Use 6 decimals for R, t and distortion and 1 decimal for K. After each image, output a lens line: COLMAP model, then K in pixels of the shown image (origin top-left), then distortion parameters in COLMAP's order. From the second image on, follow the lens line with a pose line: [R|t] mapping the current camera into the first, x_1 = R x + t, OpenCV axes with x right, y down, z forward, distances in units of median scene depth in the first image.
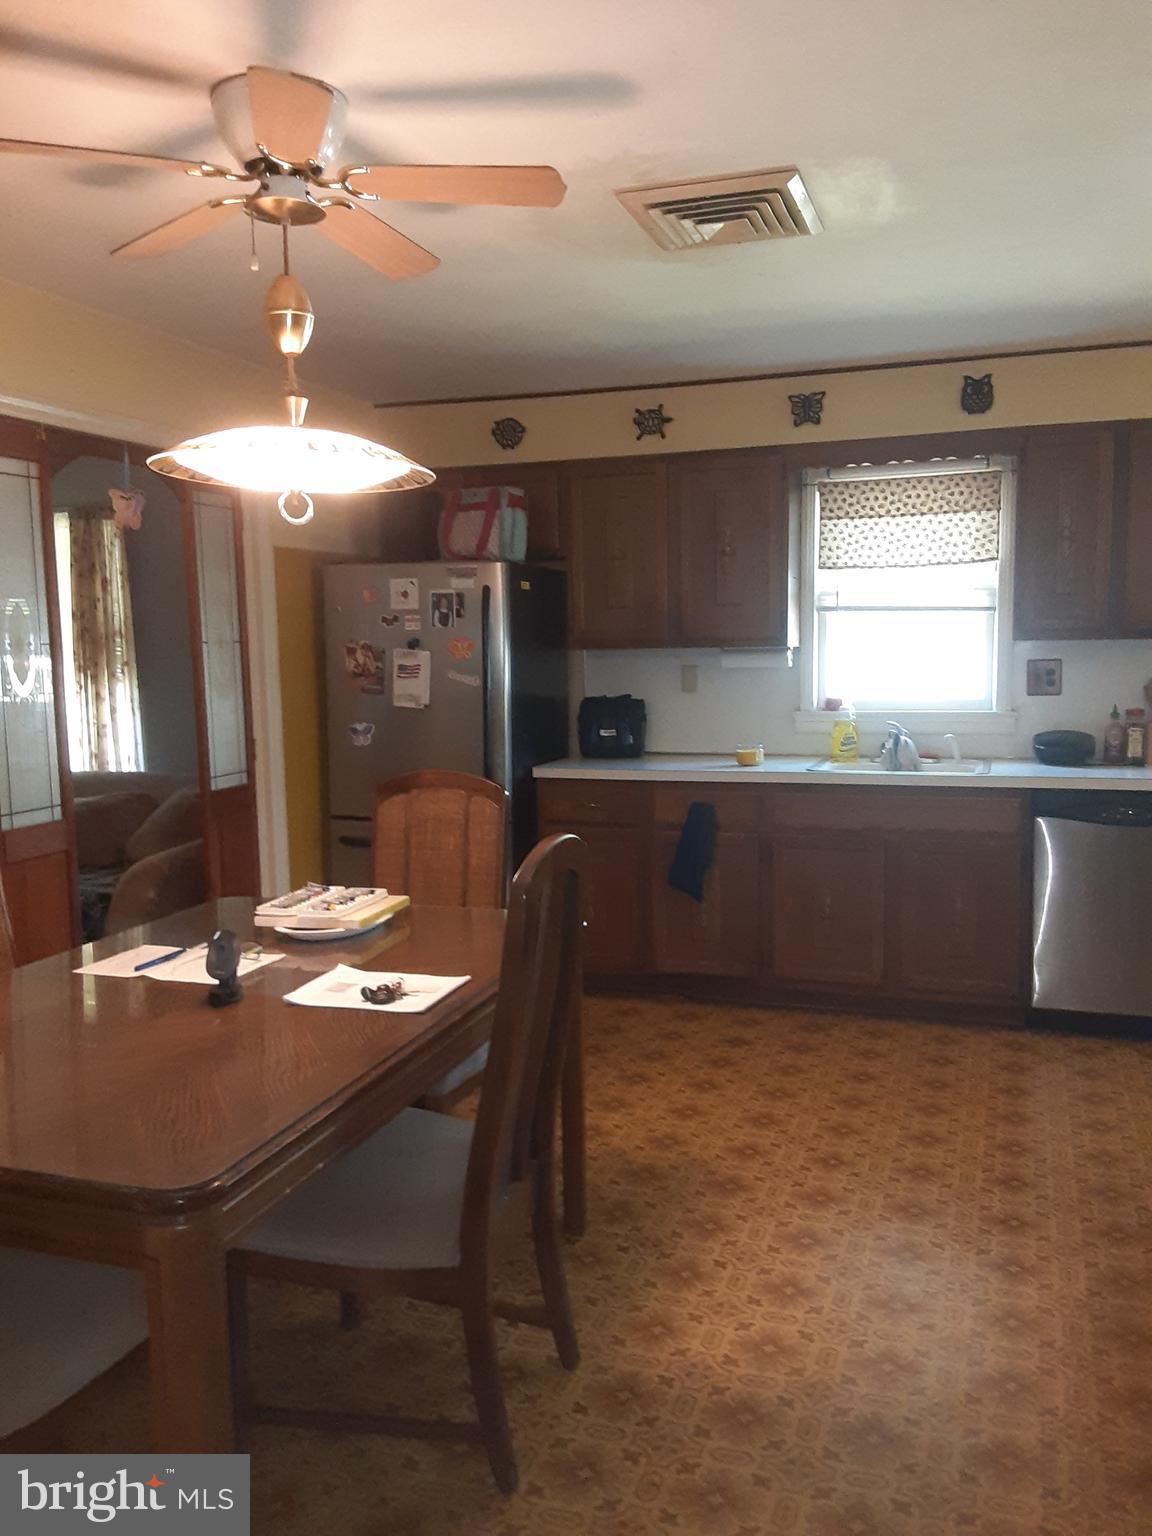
lens RADIAL K [[1249.5, 0, 599.2], [0, 1249.5, 767.3], [0, 0, 1]] dist [0.141522, -0.227653]
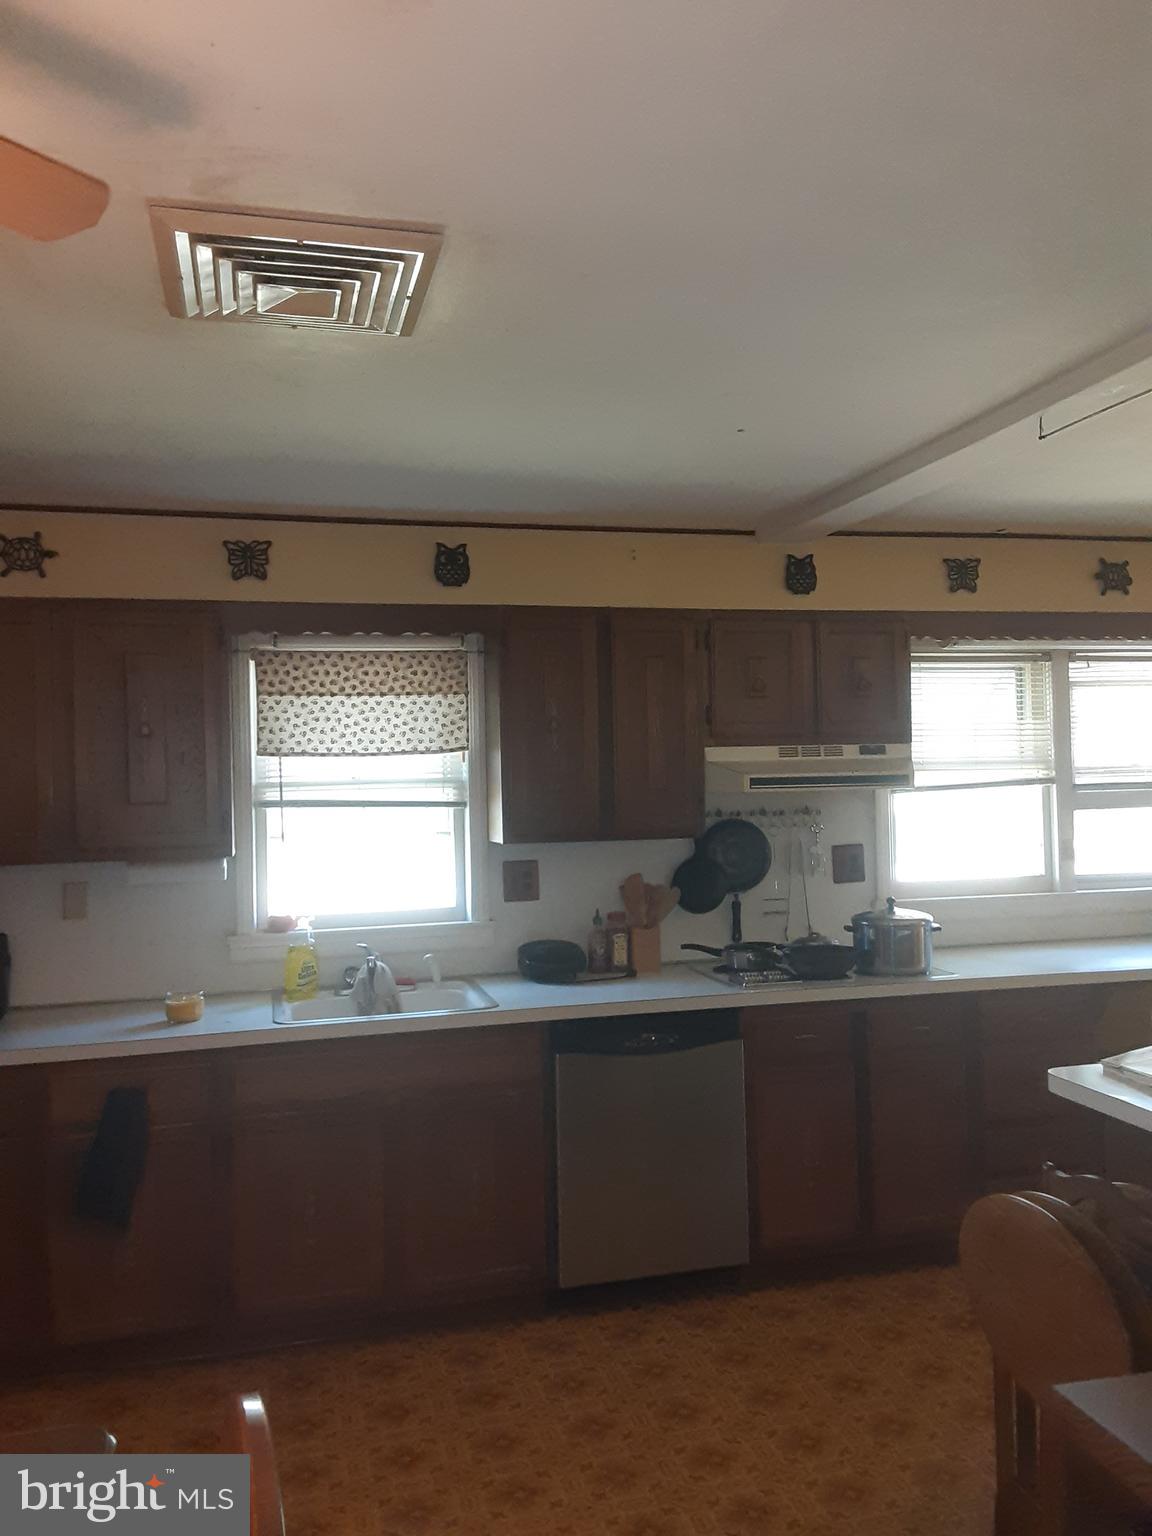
lens RADIAL K [[1249.5, 0, 599.2], [0, 1249.5, 767.3], [0, 0, 1]] dist [0.141522, -0.227653]
pose [[0.834786, 0.001222, 0.550574, -0.086993], [0.065665, 0.992639, -0.101765, -0.056369], [-0.546645, 0.121106, 0.828561, 0.228894]]
